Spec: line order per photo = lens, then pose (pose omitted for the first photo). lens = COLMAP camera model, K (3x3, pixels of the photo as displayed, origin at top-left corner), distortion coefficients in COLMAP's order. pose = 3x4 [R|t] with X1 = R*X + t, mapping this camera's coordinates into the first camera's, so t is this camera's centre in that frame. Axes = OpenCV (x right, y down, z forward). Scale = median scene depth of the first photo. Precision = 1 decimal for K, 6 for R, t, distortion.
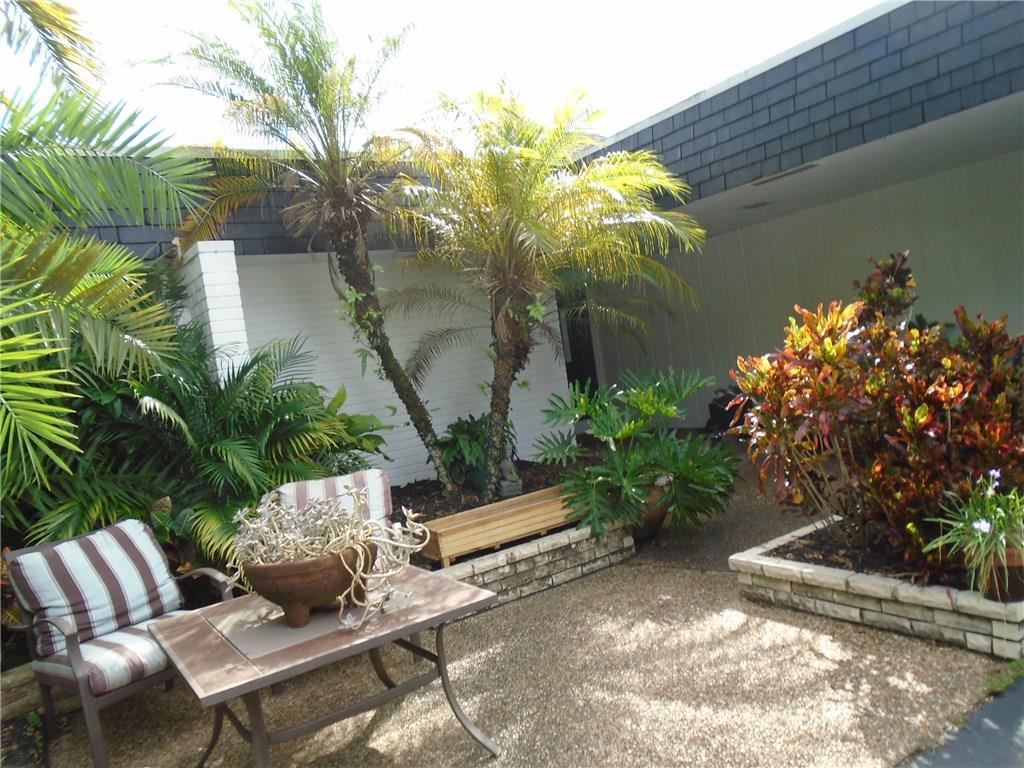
lens RADIAL K [[780.8, 0, 511.9], [0, 780.8, 384.7], [0, 0, 1]] dist [-0.004327, -0.001824]
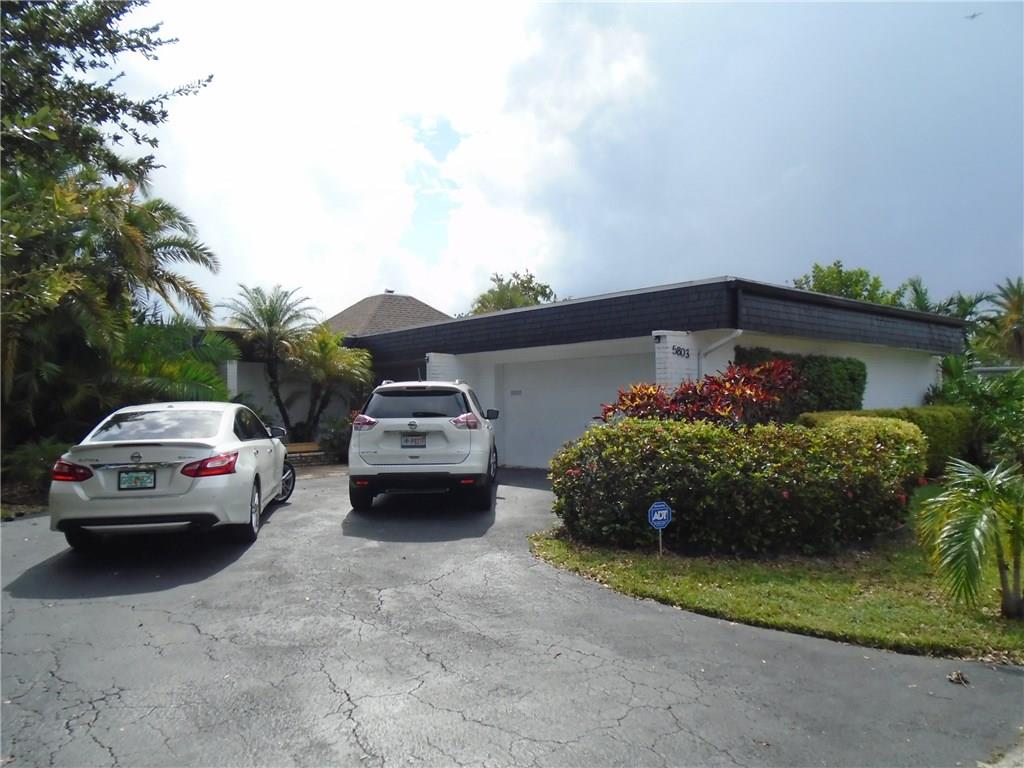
lens RADIAL K [[780.8, 0, 513.3], [0, 780.8, 385.0], [0, 0, 1]] dist [-0.004327, -0.001824]
pose [[0.983612, 0.139333, 0.114426, 0.422859], [-0.132250, 0.988925, -0.067362, -0.004186], [-0.122545, 0.051125, 0.991145, -2.338512]]
